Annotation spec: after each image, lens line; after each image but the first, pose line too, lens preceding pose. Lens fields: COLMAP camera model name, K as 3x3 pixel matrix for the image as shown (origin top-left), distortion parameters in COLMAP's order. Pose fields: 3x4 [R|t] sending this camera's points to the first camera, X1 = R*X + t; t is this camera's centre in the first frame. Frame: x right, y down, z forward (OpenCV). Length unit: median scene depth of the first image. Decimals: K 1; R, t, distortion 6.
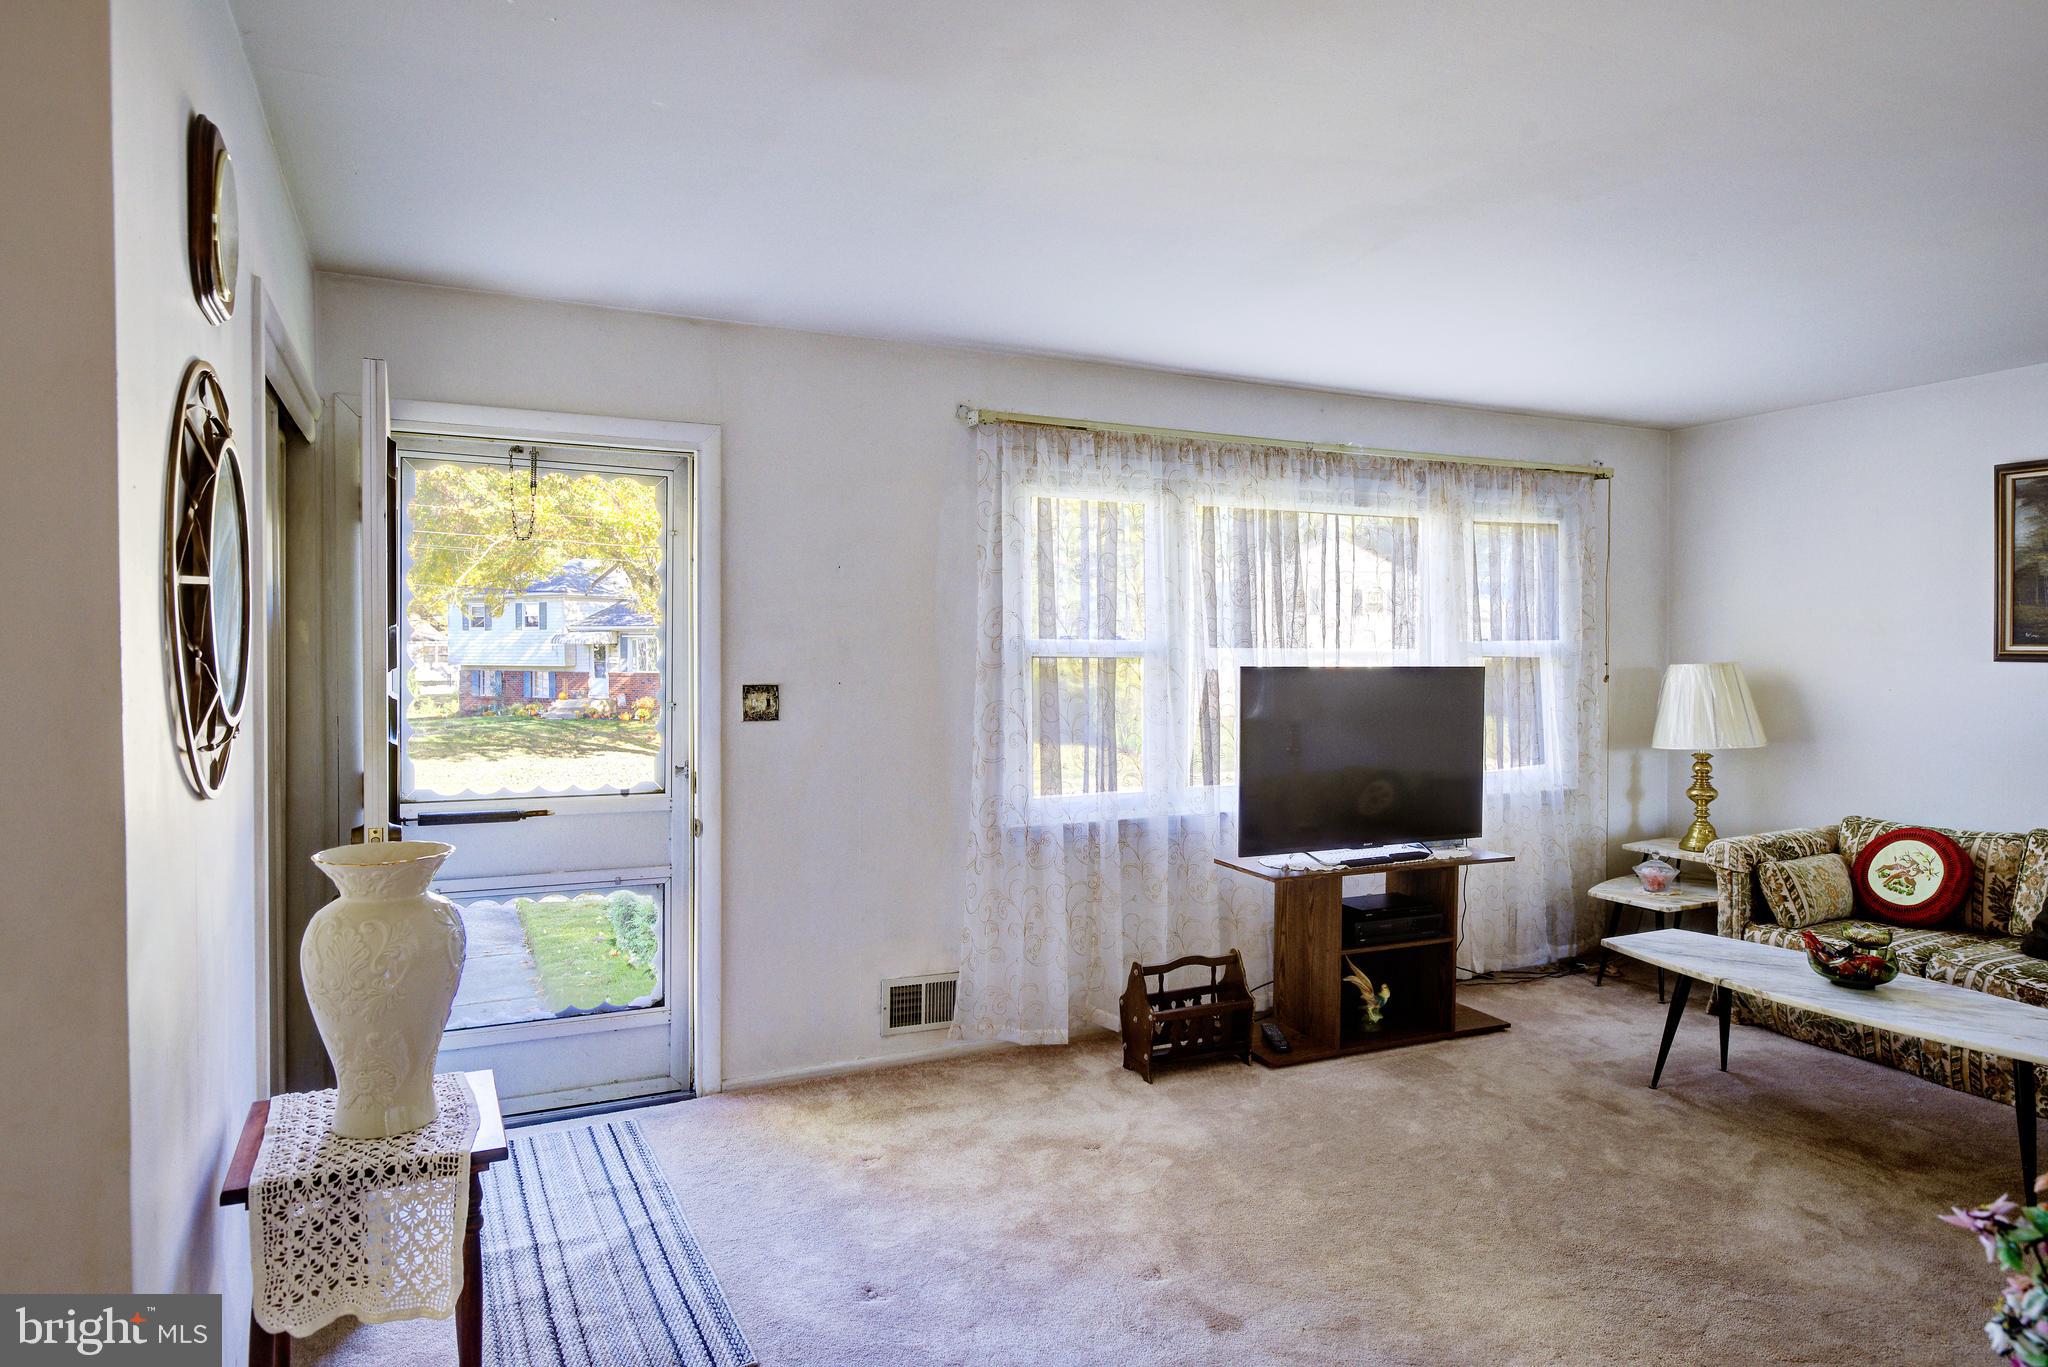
lens RADIAL K [[1268.6, 0, 1022.5], [0, 1268.6, 649.8], [0, 0, 1]] dist [0.003577, 0.000500]
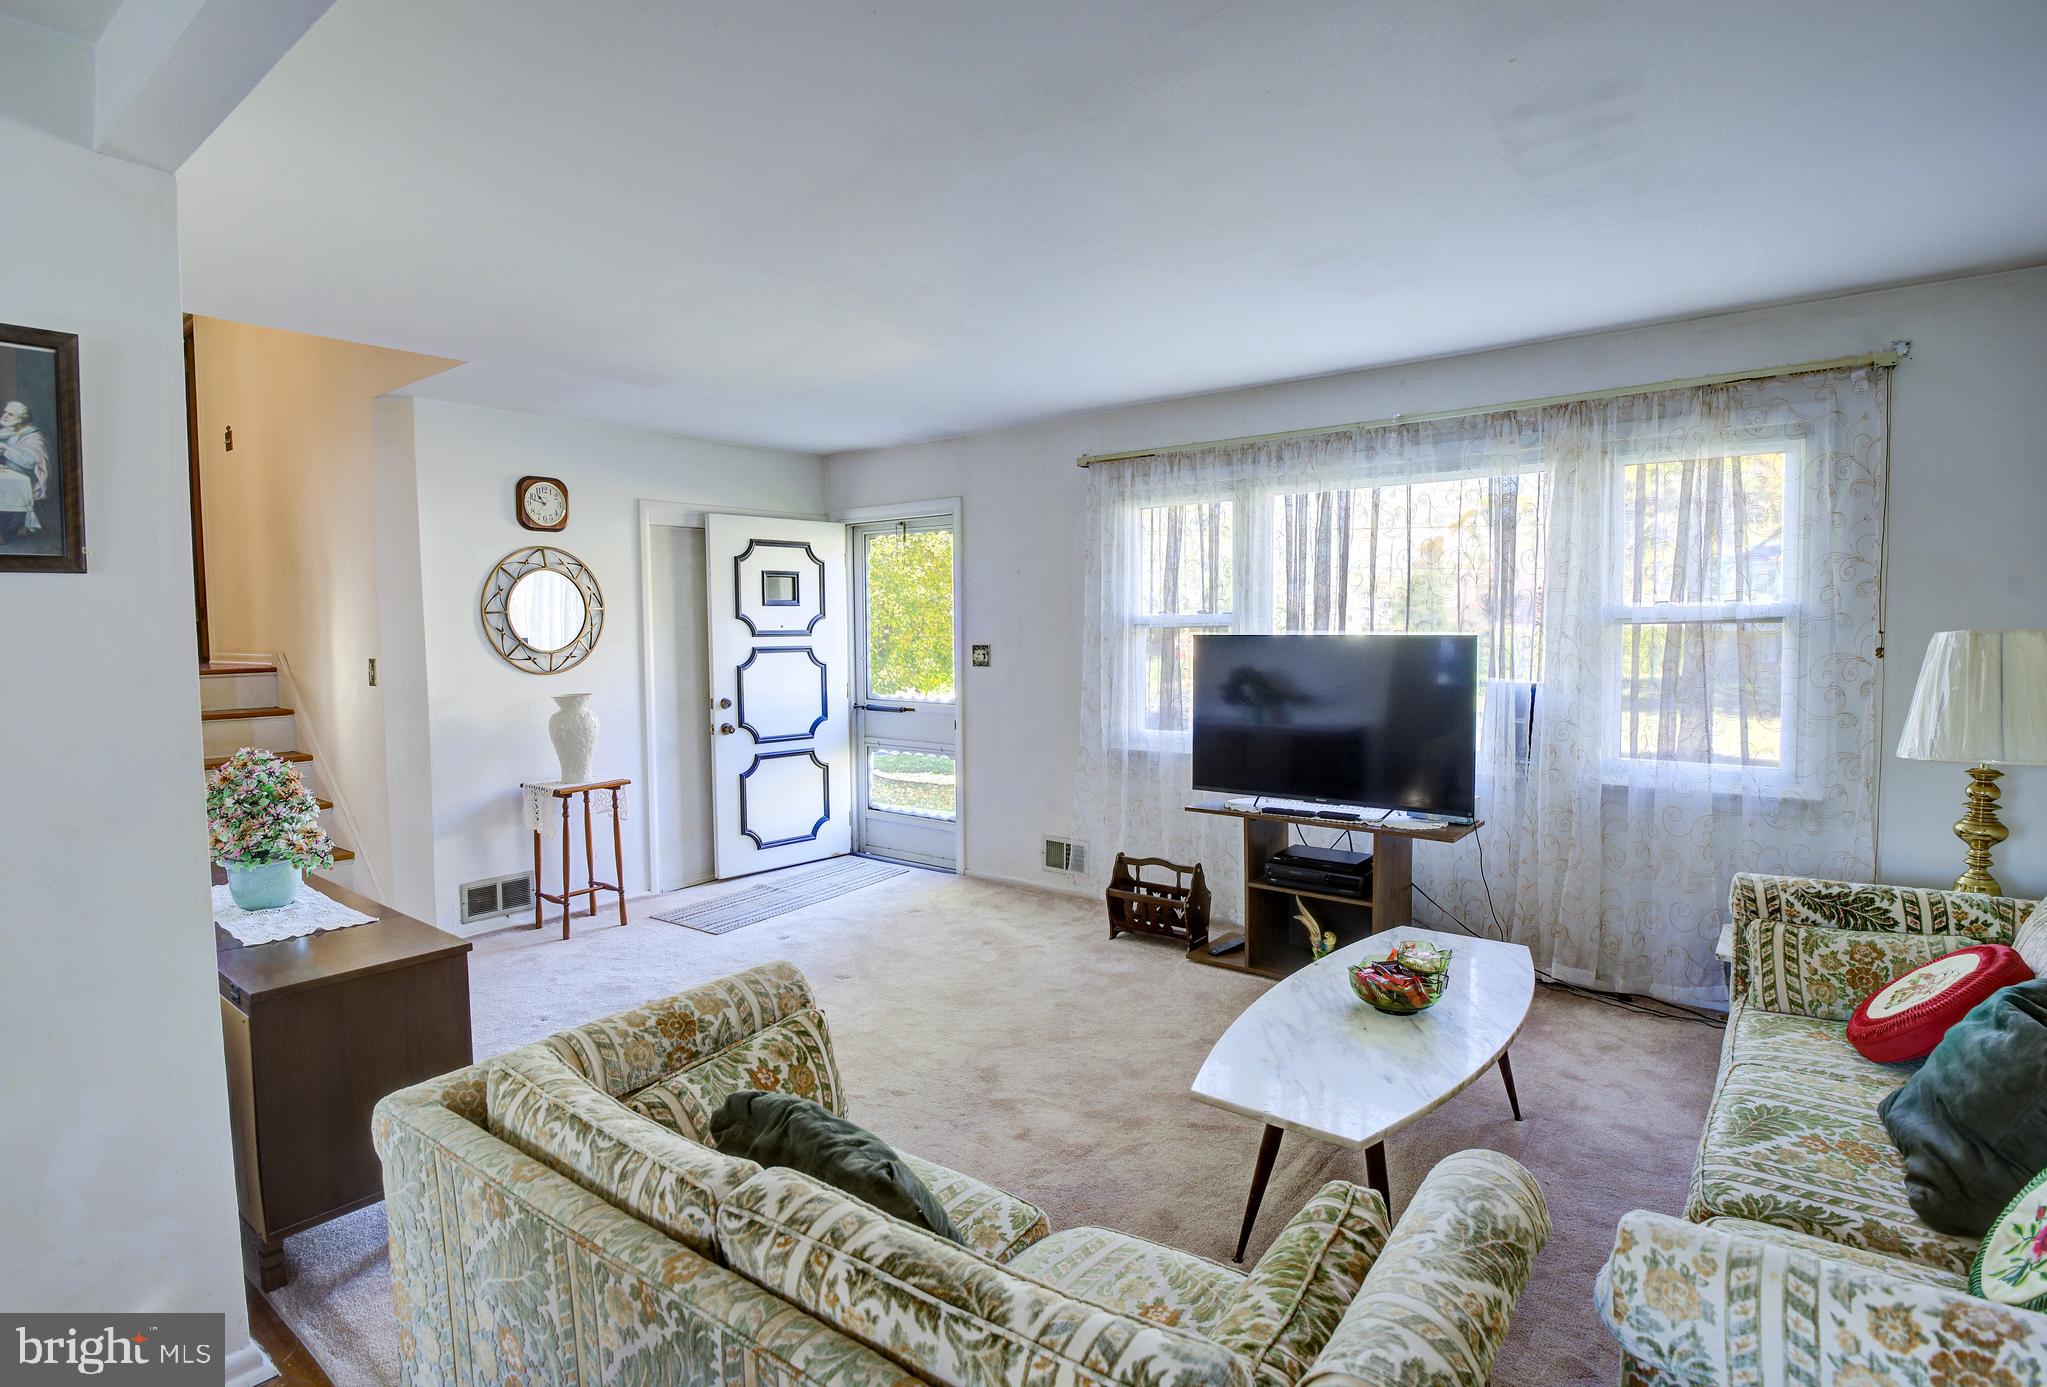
lens RADIAL K [[1010.4, 0, 991.4], [0, 1010.4, 683.8], [0, 0, 1]] dist [-0.012484, -0.000067]
pose [[0.427913, 0.040204, -0.902925, 0.982806], [0.003059, 0.998940, 0.045929, 0.016632], [0.903815, -0.022416, 0.427337, 0.413550]]
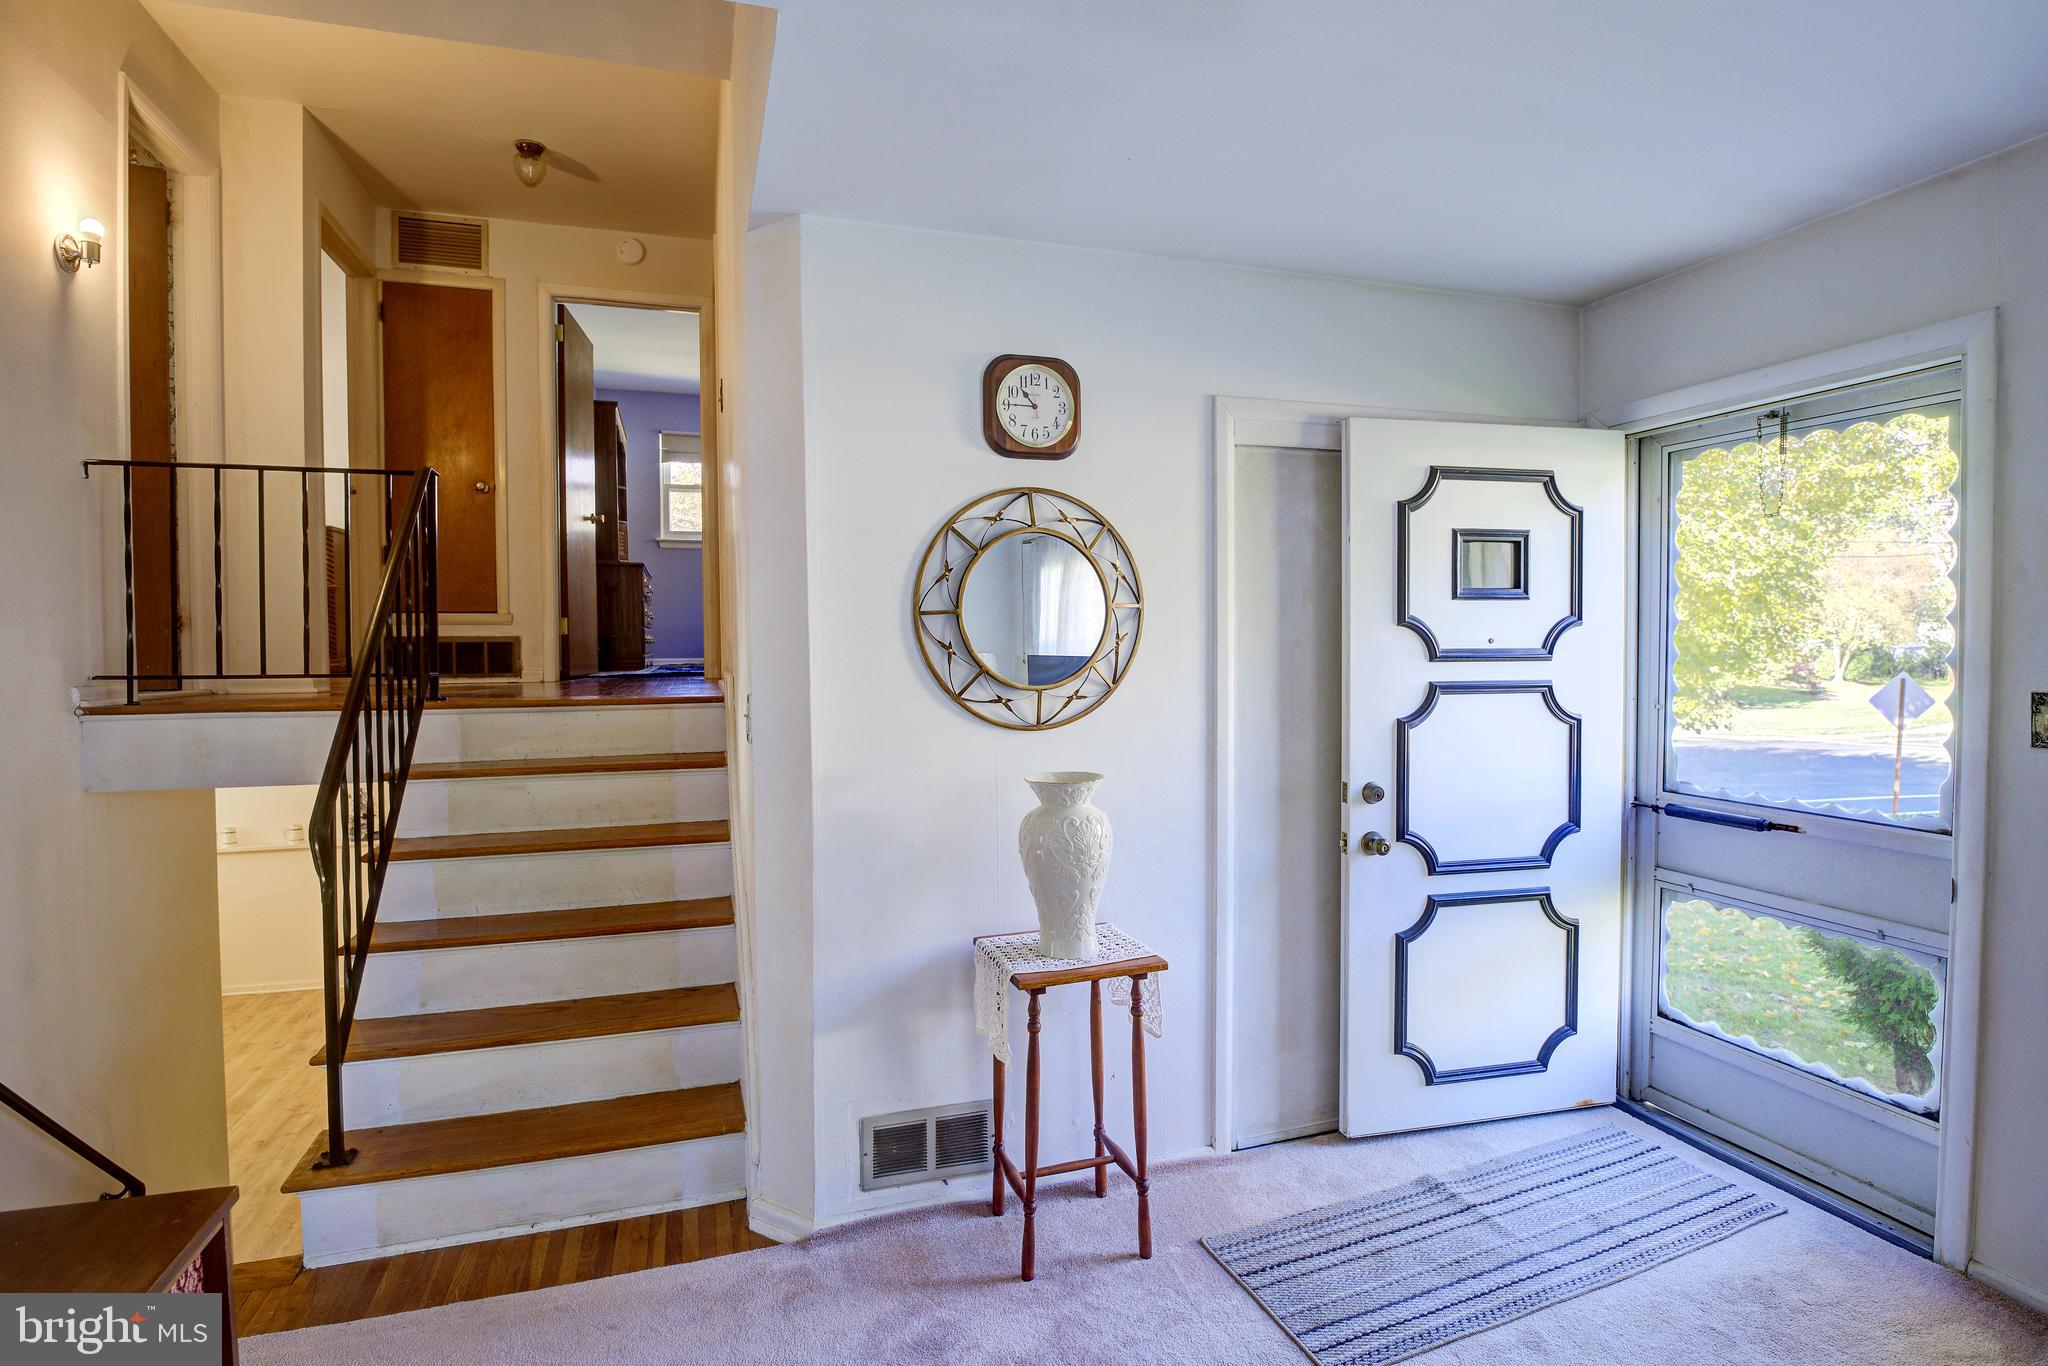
lens RADIAL K [[1003.2, 0, 1028.5], [0, 1003.2, 672.6], [0, 0, 1]] dist [-0.030788, -0.000091]
pose [[-0.130472, 0.021432, -0.991220, 0.325820], [-0.005932, 0.999732, 0.022396, 0.009052], [0.991434, 0.008802, -0.130310, 0.523096]]
